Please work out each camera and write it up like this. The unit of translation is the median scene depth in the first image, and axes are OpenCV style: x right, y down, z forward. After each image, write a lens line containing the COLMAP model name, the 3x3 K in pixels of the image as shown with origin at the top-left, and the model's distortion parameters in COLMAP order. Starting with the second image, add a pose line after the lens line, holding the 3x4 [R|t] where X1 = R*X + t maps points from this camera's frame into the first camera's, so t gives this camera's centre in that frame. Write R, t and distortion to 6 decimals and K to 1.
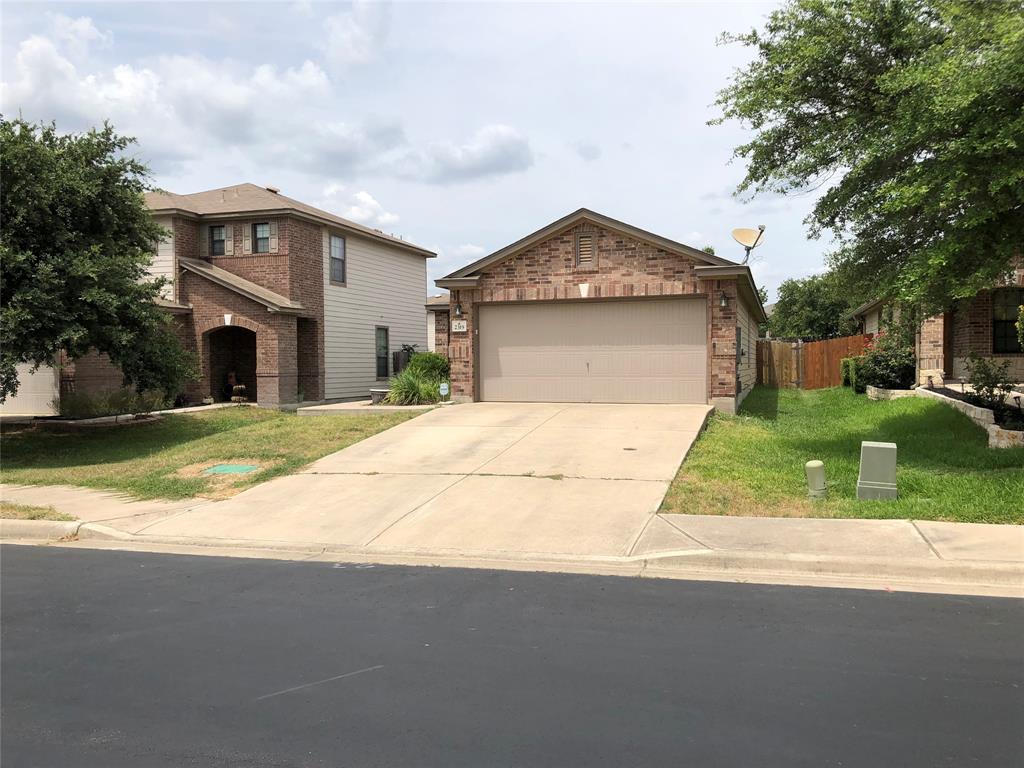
lens RADIAL K [[841.1, 0, 505.1], [0, 841.1, 383.1], [0, 0, 1]] dist [0.042059, -0.037605]
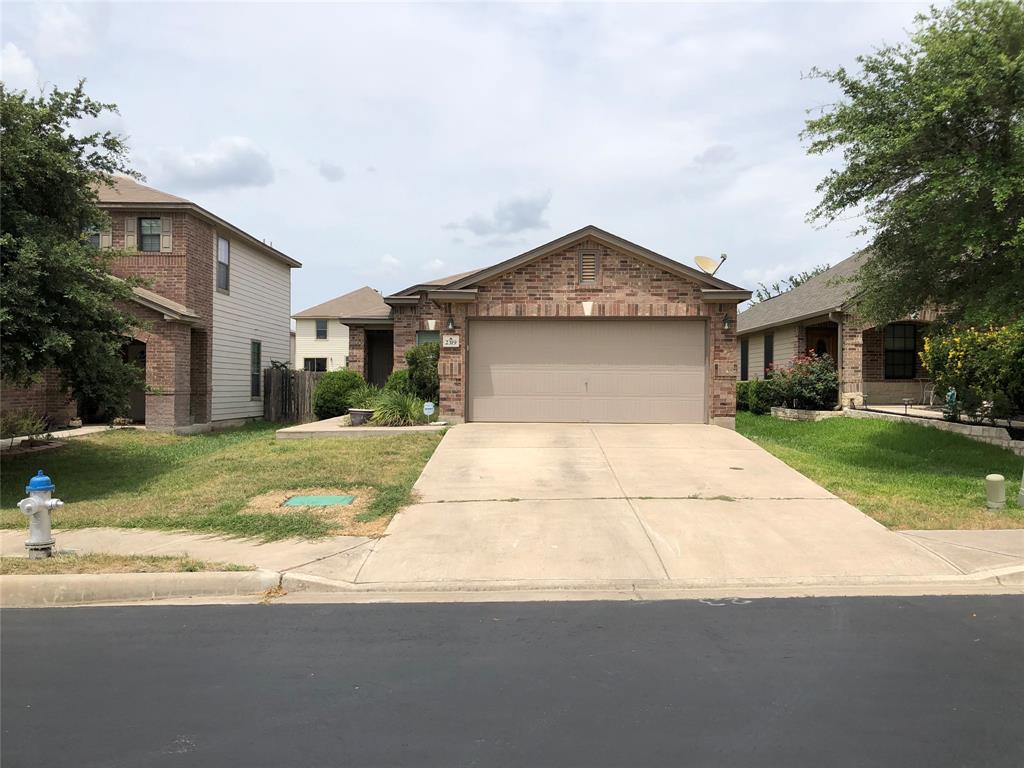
lens RADIAL K [[841.1, 0, 511.4], [0, 841.1, 376.1], [0, 0, 1]] dist [0.042059, -0.037605]
pose [[0.951011, 0.014676, 0.308808, -0.287935], [-0.003507, 0.999320, -0.036693, 0.005123], [-0.309137, 0.033812, 0.950416, 0.092619]]
